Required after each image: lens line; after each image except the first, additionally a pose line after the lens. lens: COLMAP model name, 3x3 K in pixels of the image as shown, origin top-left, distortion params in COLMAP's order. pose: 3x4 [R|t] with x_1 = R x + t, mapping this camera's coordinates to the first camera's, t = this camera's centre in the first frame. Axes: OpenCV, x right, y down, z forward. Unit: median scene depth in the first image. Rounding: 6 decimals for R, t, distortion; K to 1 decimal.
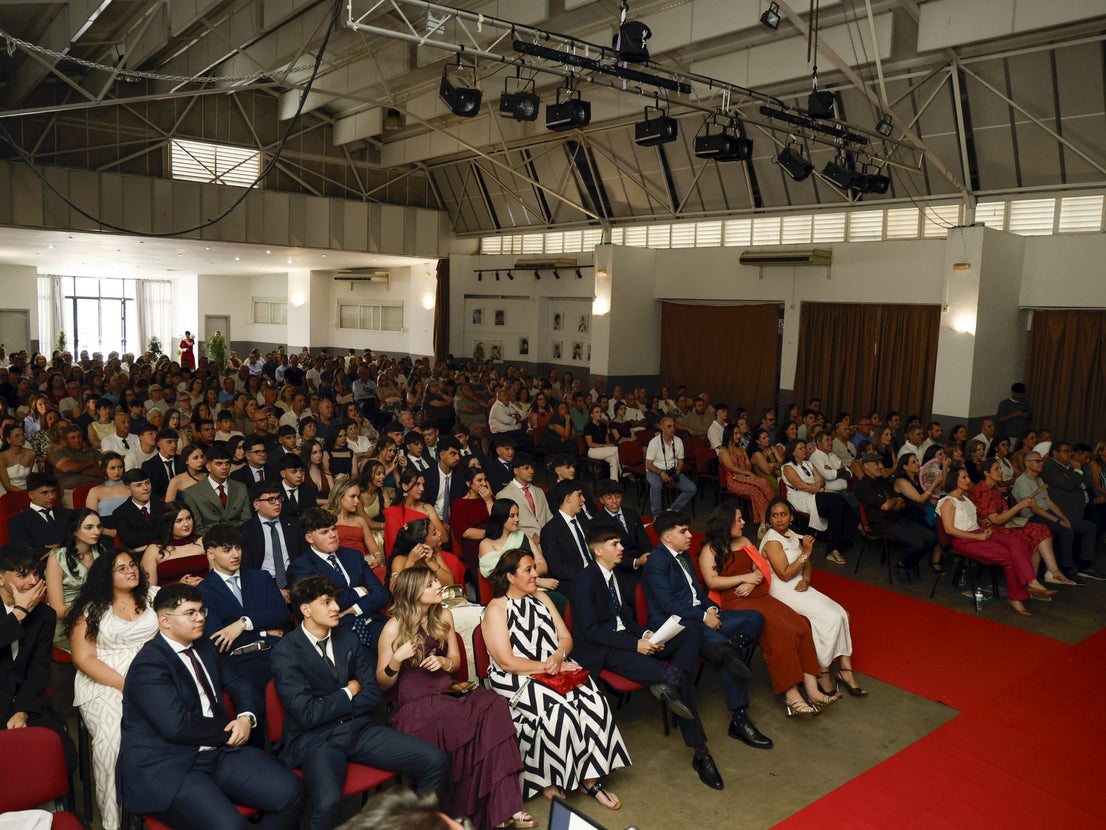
lens RADIAL K [[860.7, 0, 553.0], [0, 860.7, 415.0], [0, 0, 1]] dist [-0.136571, 0.130242]
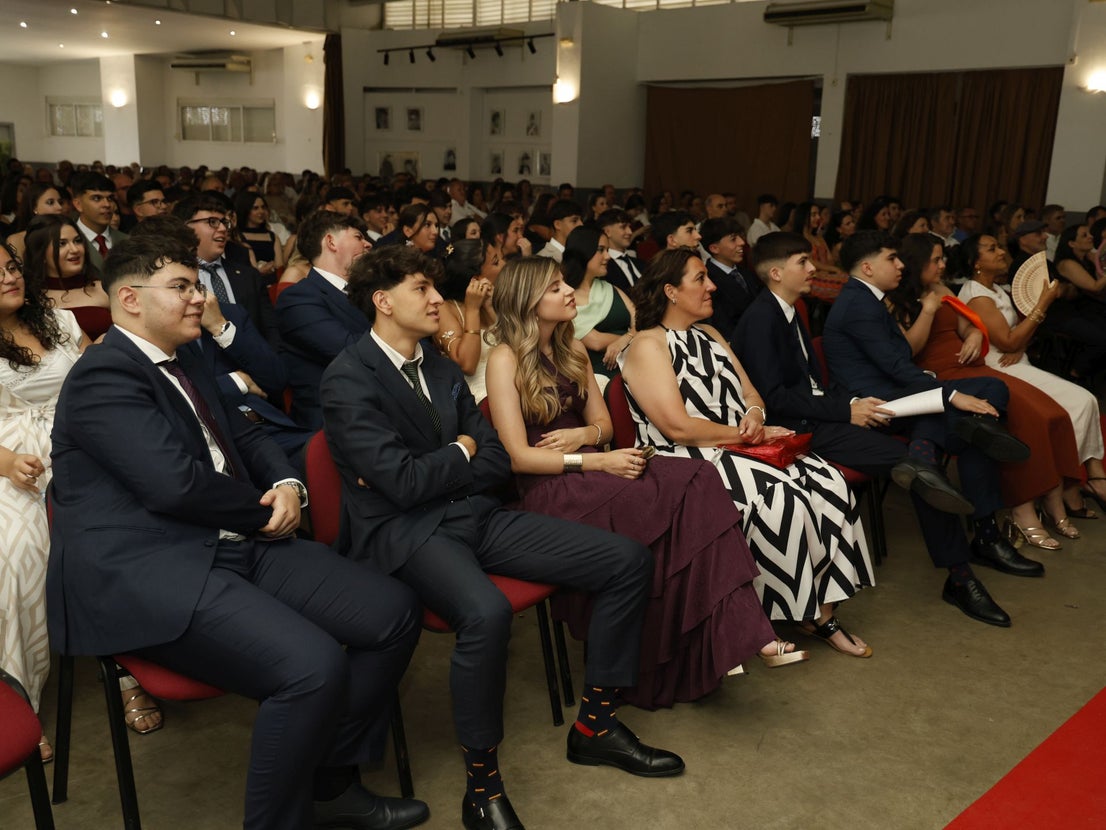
lens RADIAL K [[1092.5, 0, 553.0], [0, 1092.5, 415.0], [0, 0, 1]] dist [-0.015853, 0.036836]
pose [[0.994550, -0.027292, 0.100624, -0.108393], [0.016808, 0.994477, 0.103605, 0.099296], [-0.102896, -0.101349, 0.989516, 0.122204]]
